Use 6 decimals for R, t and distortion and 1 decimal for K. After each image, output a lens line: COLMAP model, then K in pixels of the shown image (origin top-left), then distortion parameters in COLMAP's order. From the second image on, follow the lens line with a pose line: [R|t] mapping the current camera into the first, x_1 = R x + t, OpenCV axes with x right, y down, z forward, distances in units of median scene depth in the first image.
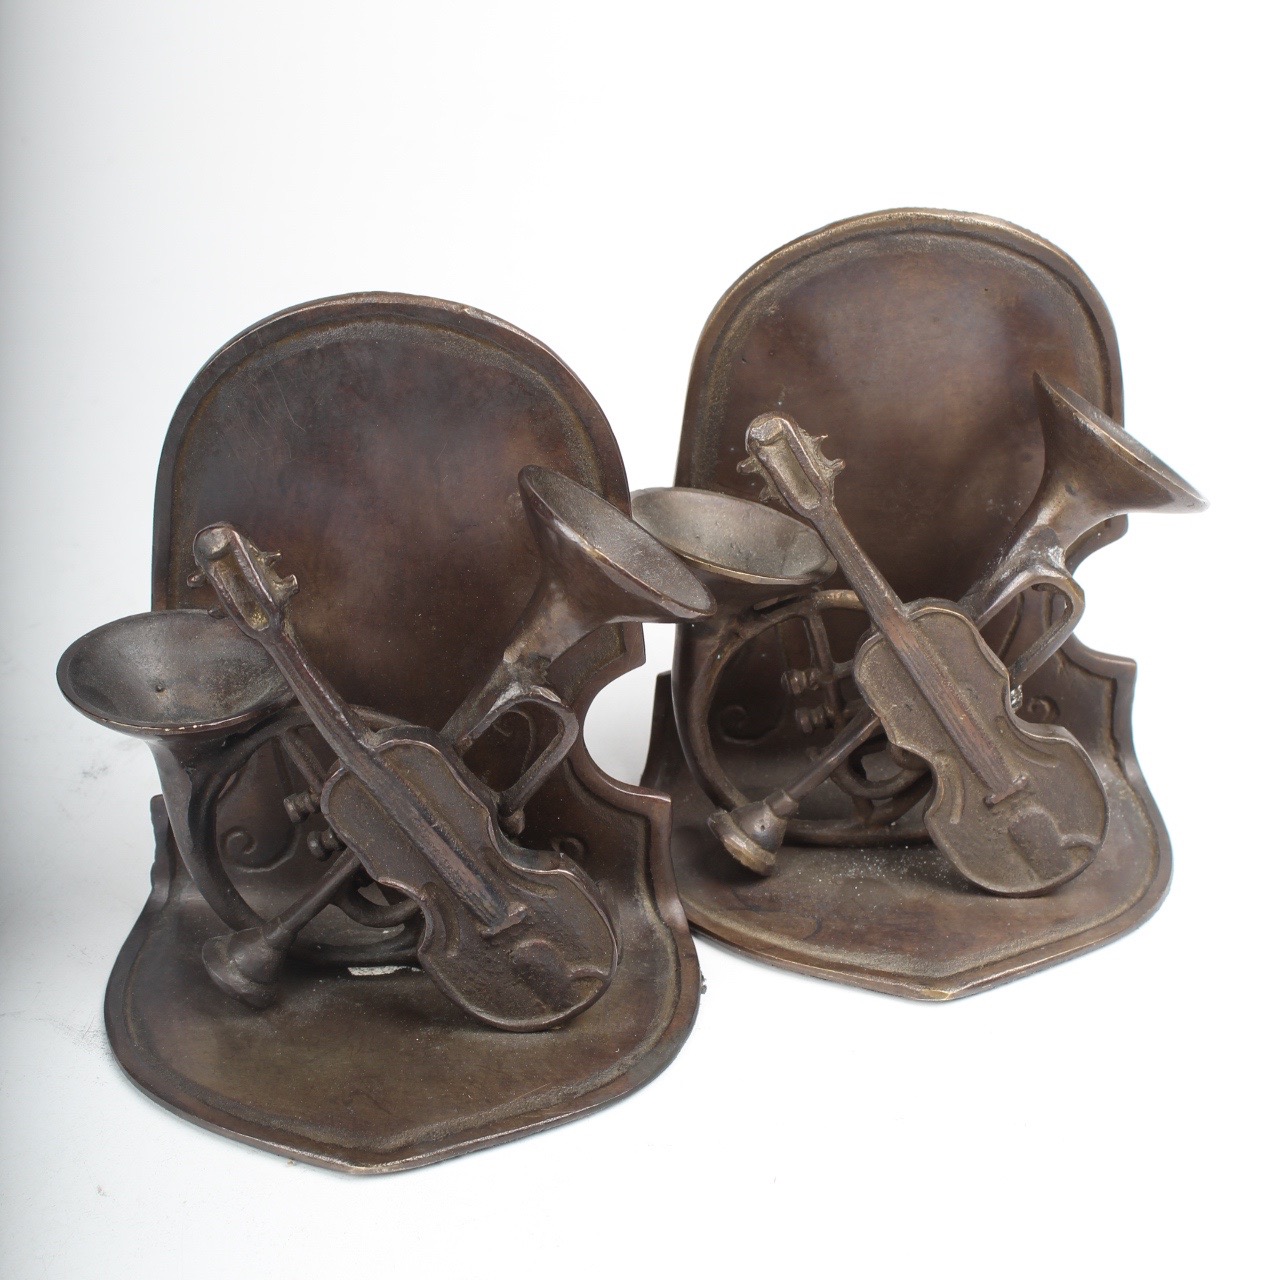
lens RADIAL K [[2395.9, 0, 649.5], [0, 2395.9, 640.7], [0, 0, 1]] dist [-0.109237, 0.000000]
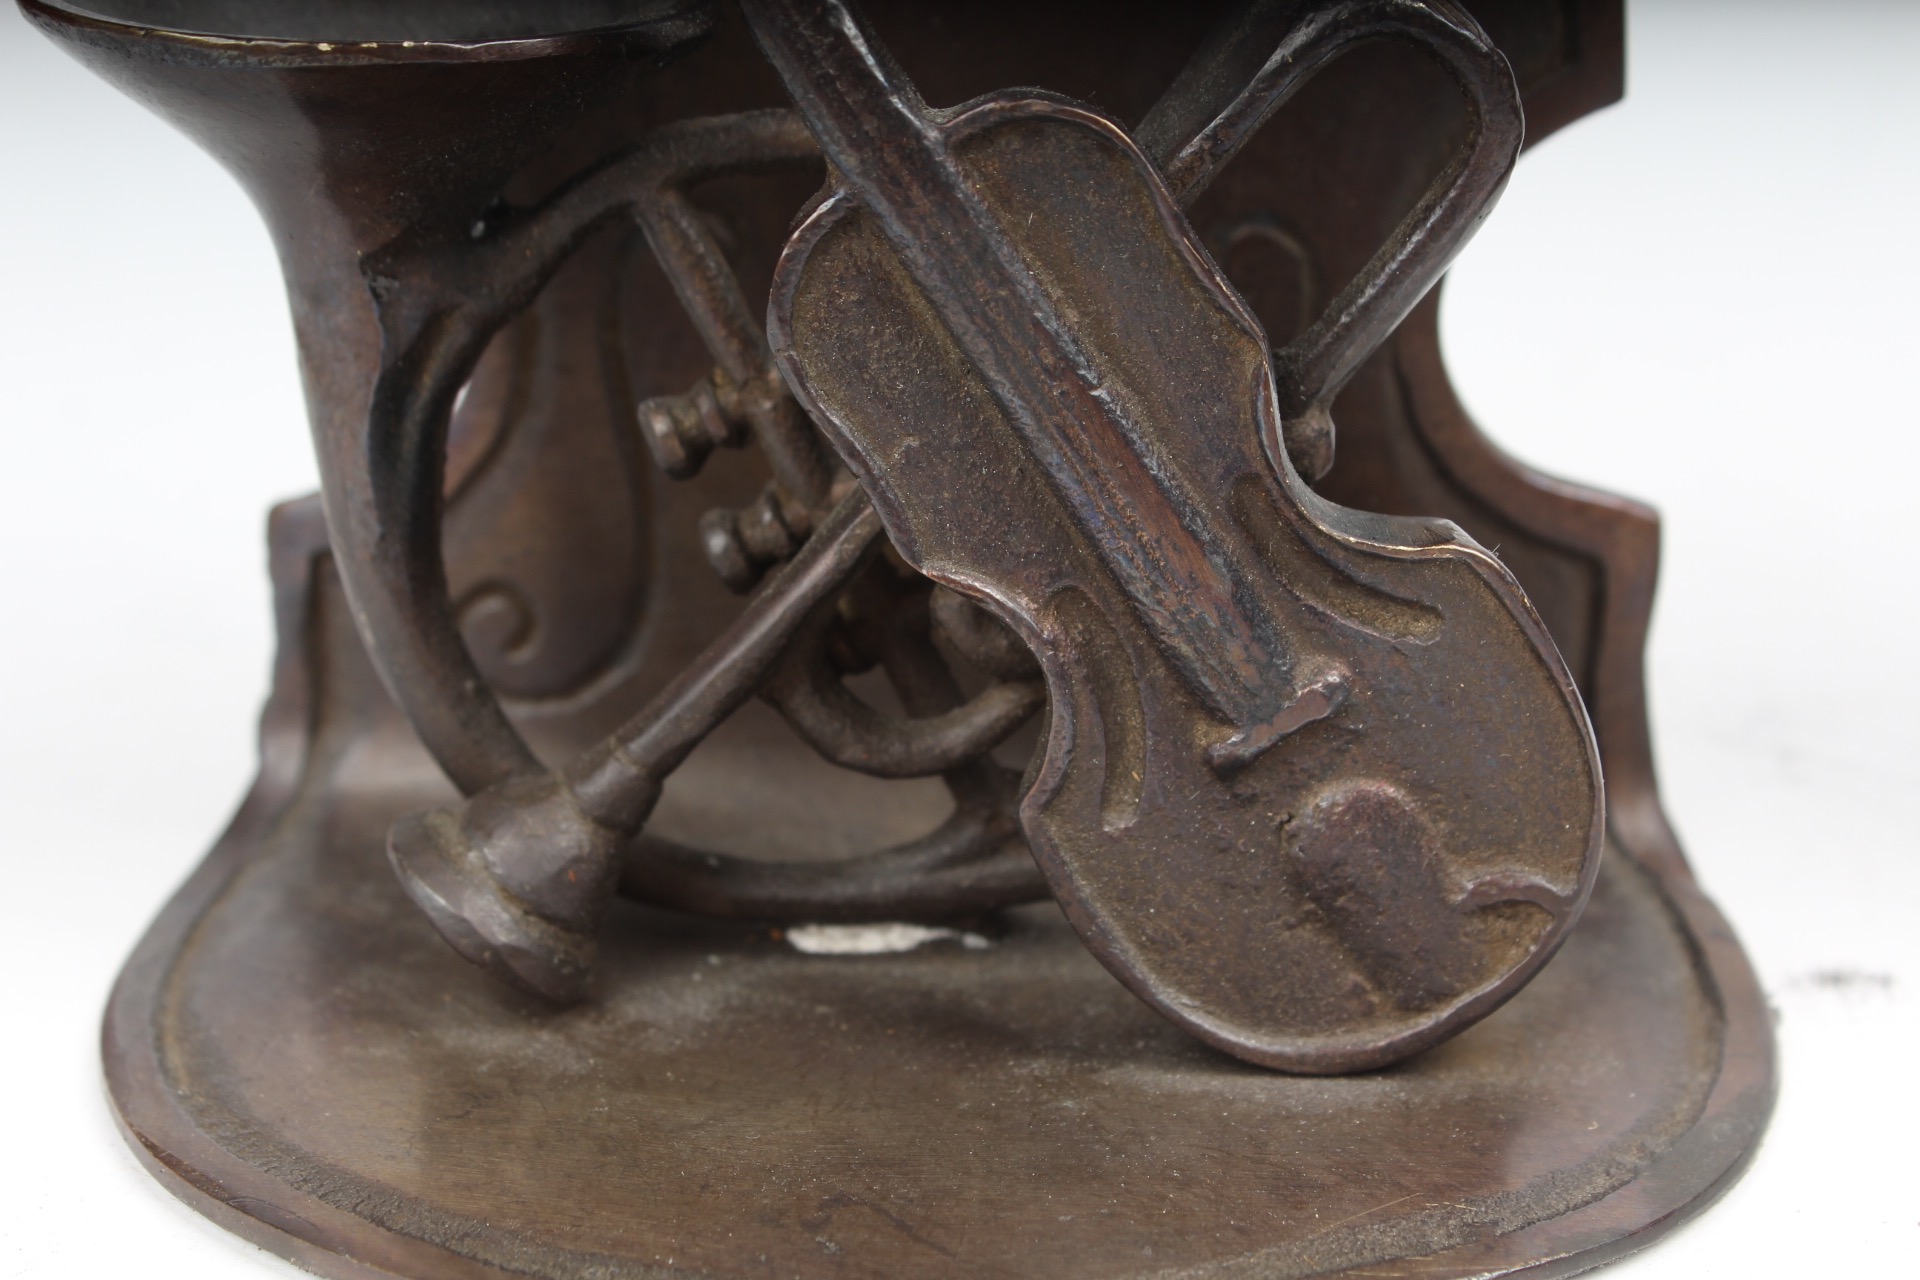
lens RADIAL K [[3467.3, 0, 950.7], [0, 3467.3, 625.5], [0, 0, 1]] dist [-0.022832, 0.000000]
pose [[0.999603, 0.018410, -0.021351, -0.097636], [-0.021287, 0.989426, -0.143470, 0.177020], [0.018484, 0.143868, 0.989424, 0.507209]]
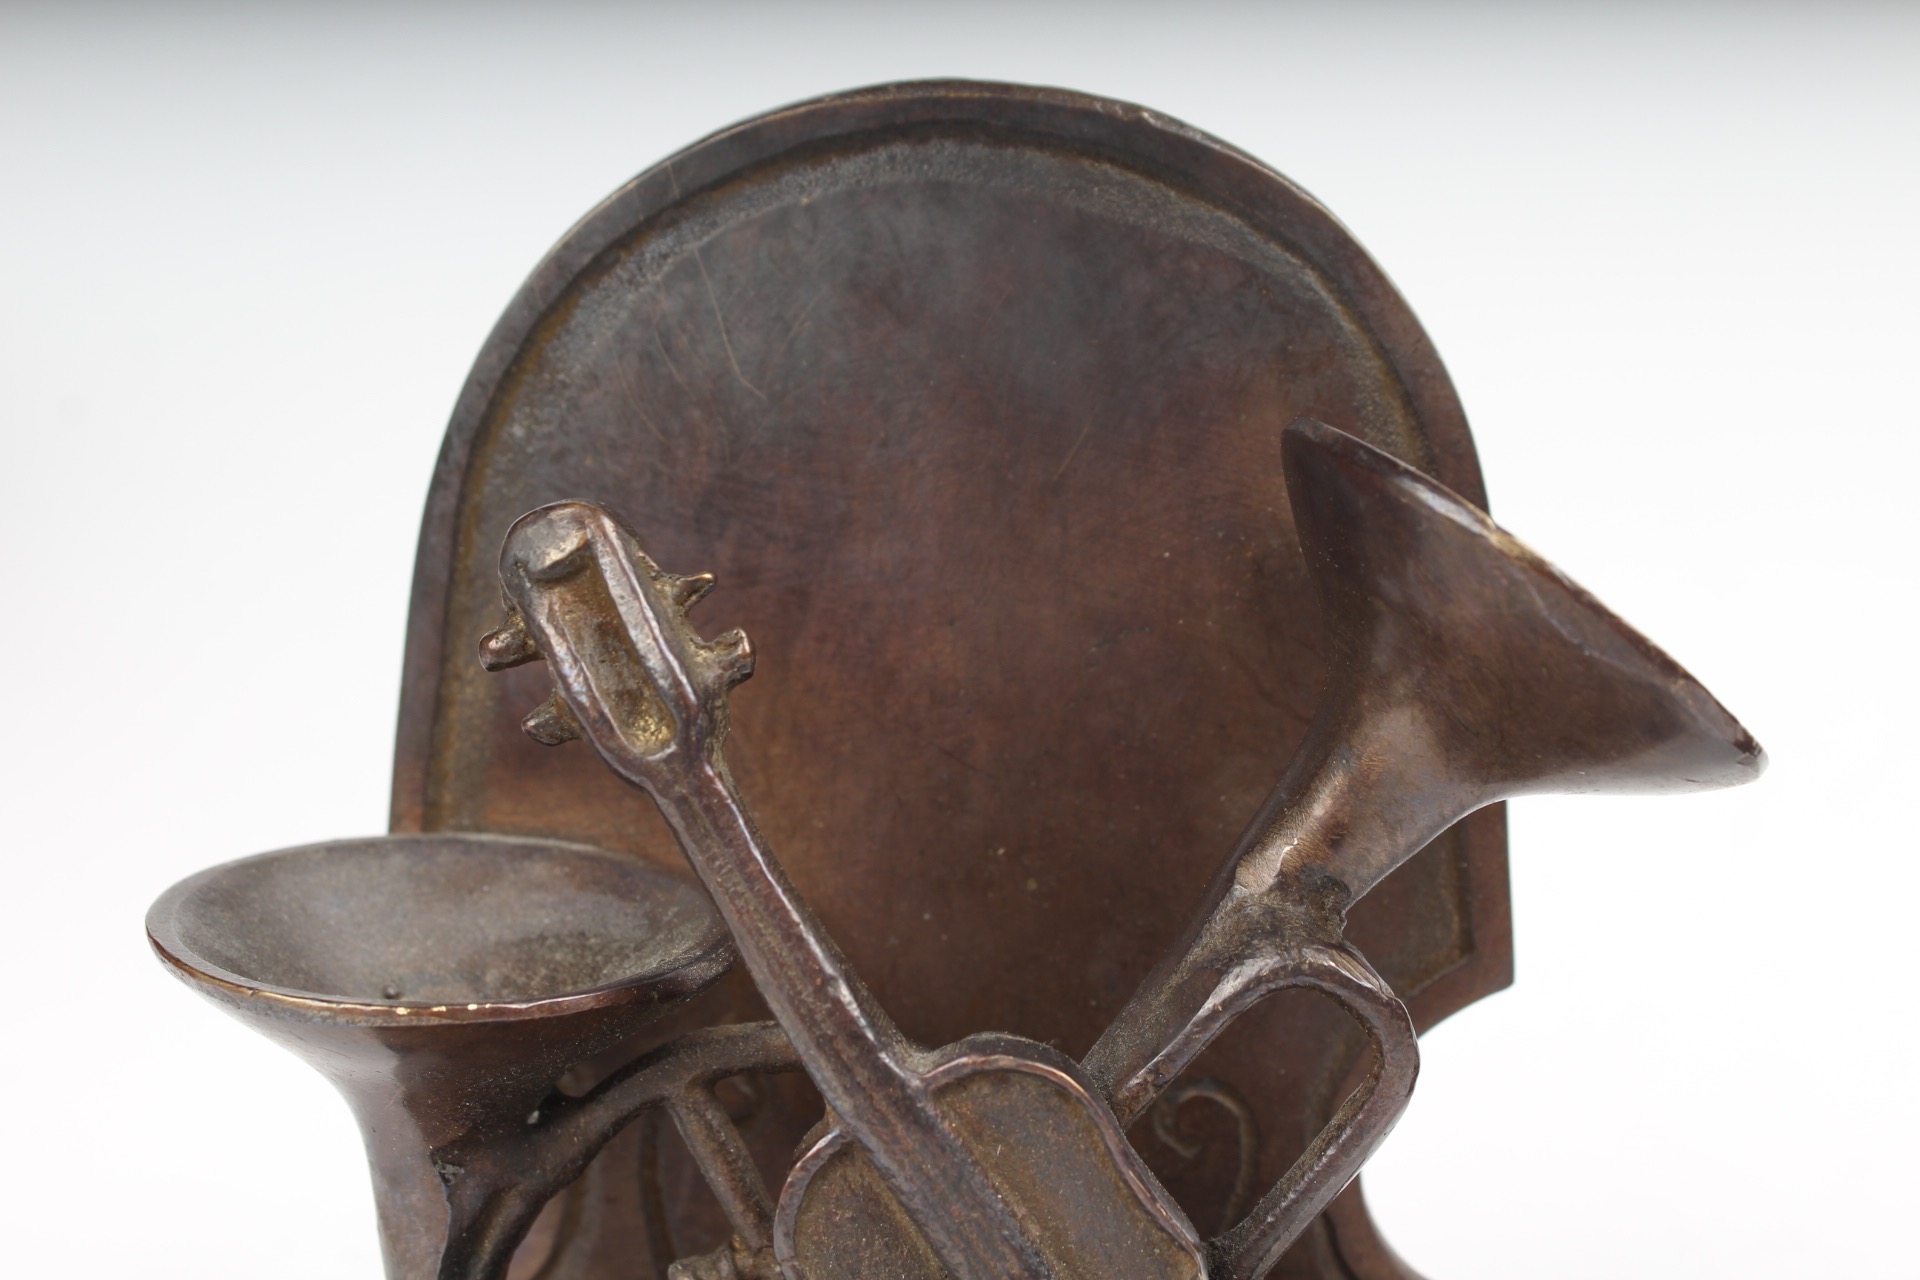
lens RADIAL K [[3017.5, 0, 941.5], [0, 3017.5, 636.6], [0, 0, 1]] dist [-0.041998, 0.000000]
pose [[0.999147, 0.016496, -0.037863, -0.090092], [-0.026572, 0.958591, -0.283543, 0.111872], [0.031618, 0.284307, 0.958212, 0.481144]]
